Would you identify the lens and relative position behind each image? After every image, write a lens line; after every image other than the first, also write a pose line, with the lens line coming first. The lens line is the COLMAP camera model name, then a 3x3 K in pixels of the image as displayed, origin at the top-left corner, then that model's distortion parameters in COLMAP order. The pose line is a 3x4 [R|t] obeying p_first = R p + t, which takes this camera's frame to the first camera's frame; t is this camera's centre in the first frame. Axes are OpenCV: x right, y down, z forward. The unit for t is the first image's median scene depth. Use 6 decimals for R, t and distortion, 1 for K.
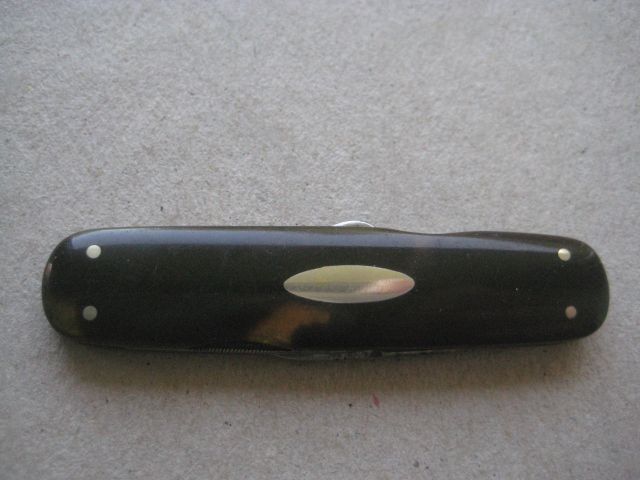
lens RADIAL K [[685.2, 0, 320.0], [0, 685.2, 240.0], [0, 0, 1]] dist [-0.178088, 0.182703]
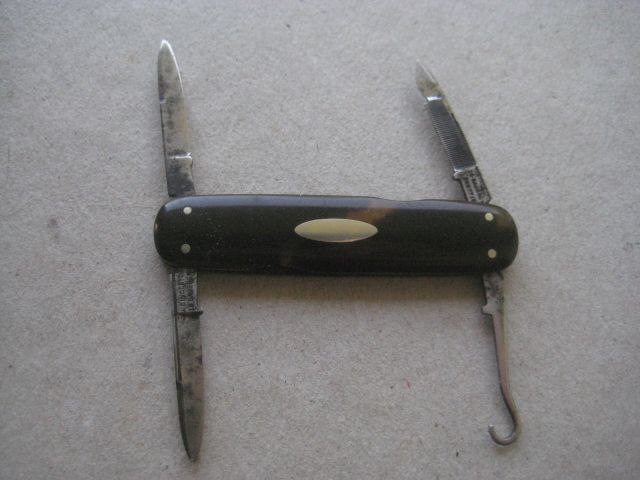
lens RADIAL K [[685.2, 0, 320.0], [0, 685.2, 240.0], [0, 0, 1]] dist [-0.178088, 0.182703]
pose [[0.999556, -0.025877, -0.014794, -0.075456], [0.025766, 0.999639, -0.007632, -0.070667], [0.014986, 0.007247, 0.999861, -0.466923]]
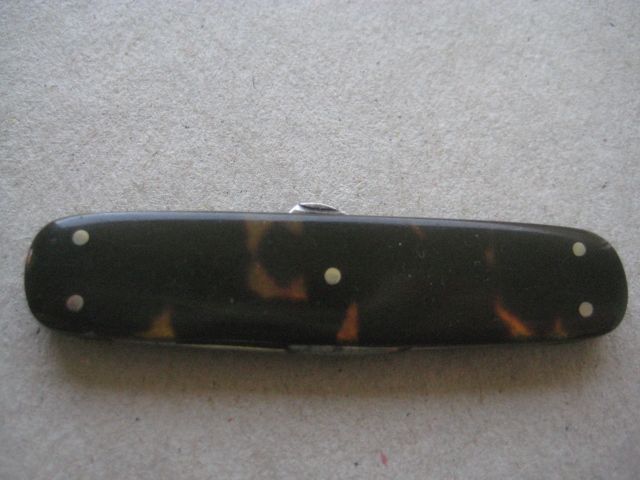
lens RADIAL K [[685.2, 0, 320.0], [0, 685.2, 240.0], [0, 0, 1]] dist [-0.178088, 0.182703]
pose [[0.999948, -0.002392, -0.009887, 0.004921], [0.002043, 0.999378, -0.035209, -0.025479], [0.009965, 0.035187, 0.999331, 0.066162]]
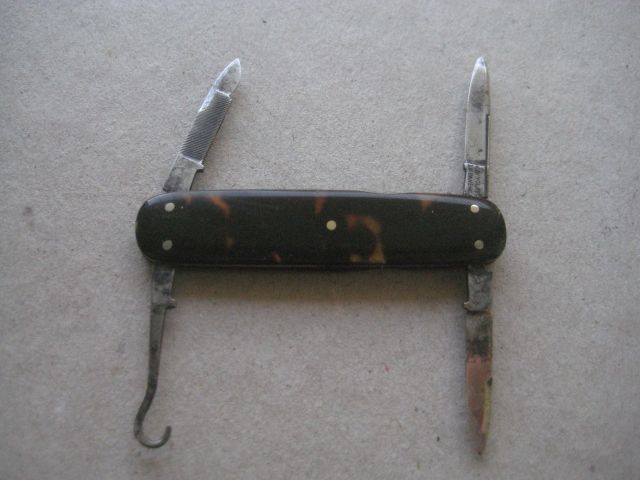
lens RADIAL K [[685.2, 0, 320.0], [0, 685.2, 240.0], [0, 0, 1]] dist [-0.178088, 0.182703]
pose [[0.999158, -0.040632, -0.005770, -0.039423], [0.040113, 0.996604, -0.071906, 0.051541], [0.008672, 0.071614, 0.997395, -0.455921]]
